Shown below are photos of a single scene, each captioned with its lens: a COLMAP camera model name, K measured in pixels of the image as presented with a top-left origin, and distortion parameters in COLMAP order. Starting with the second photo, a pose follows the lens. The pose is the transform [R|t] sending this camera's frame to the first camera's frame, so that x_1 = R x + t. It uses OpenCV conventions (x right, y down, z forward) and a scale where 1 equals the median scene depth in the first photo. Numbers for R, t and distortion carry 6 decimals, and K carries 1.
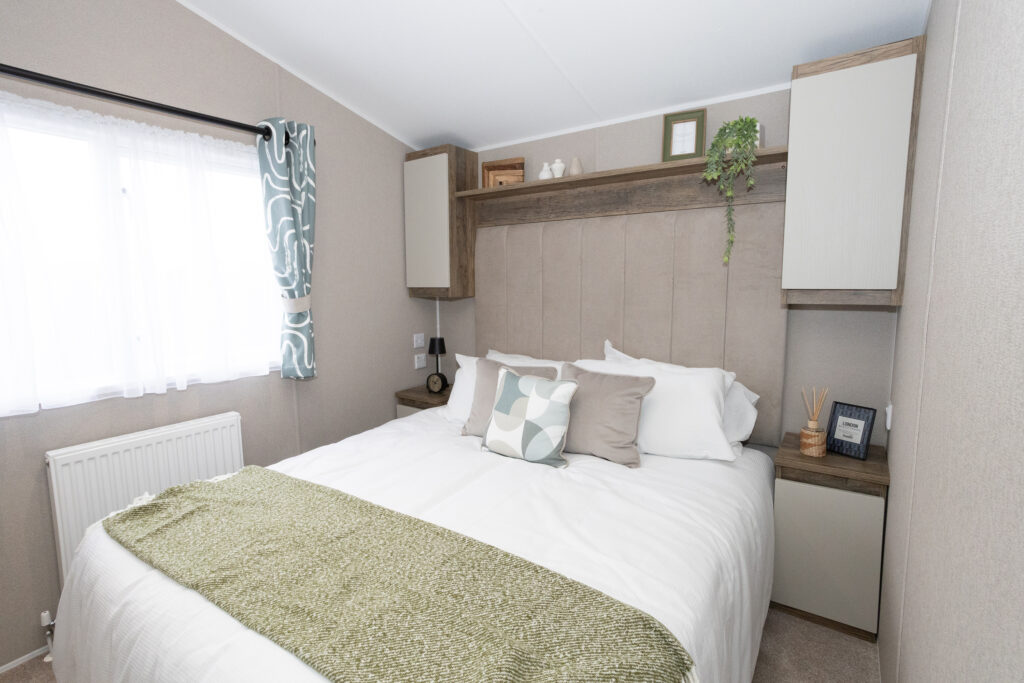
lens RADIAL K [[499.7, 0, 510.3], [0, 499.7, 344.3], [0, 0, 1]] dist [-0.050279, 0.041268]
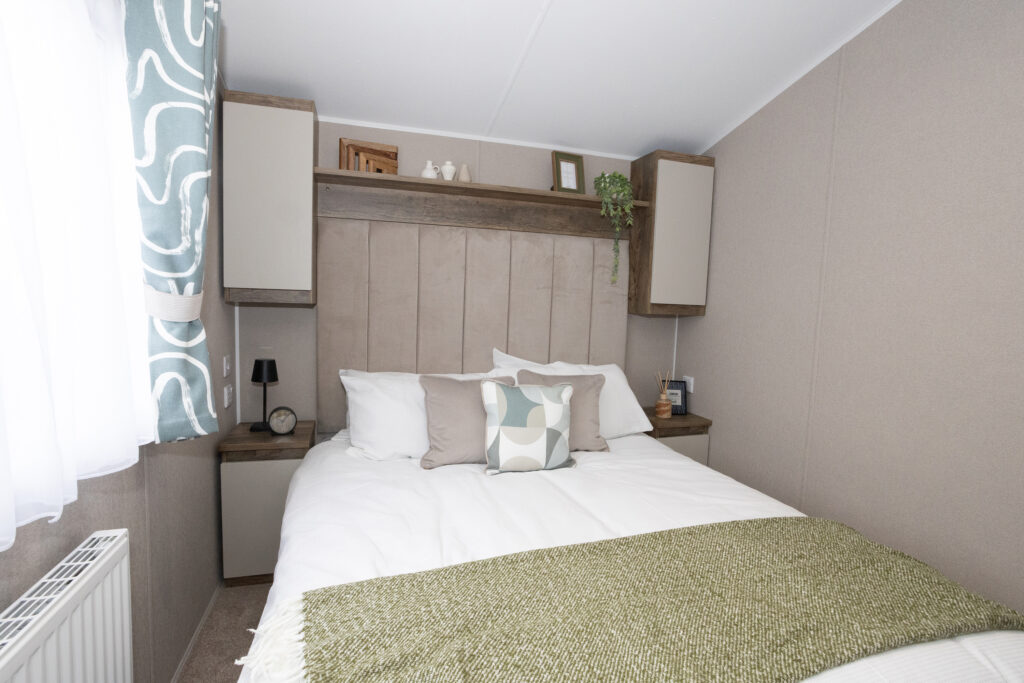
lens RADIAL K [[499.7, 0, 510.3], [0, 499.7, 344.3], [0, 0, 1]] dist [-0.050279, 0.041268]
pose [[0.597098, -0.035731, 0.801372, -0.673970], [0.064854, 0.997887, -0.003829, -0.012369], [-0.799542, 0.054258, 0.598154, 0.391820]]
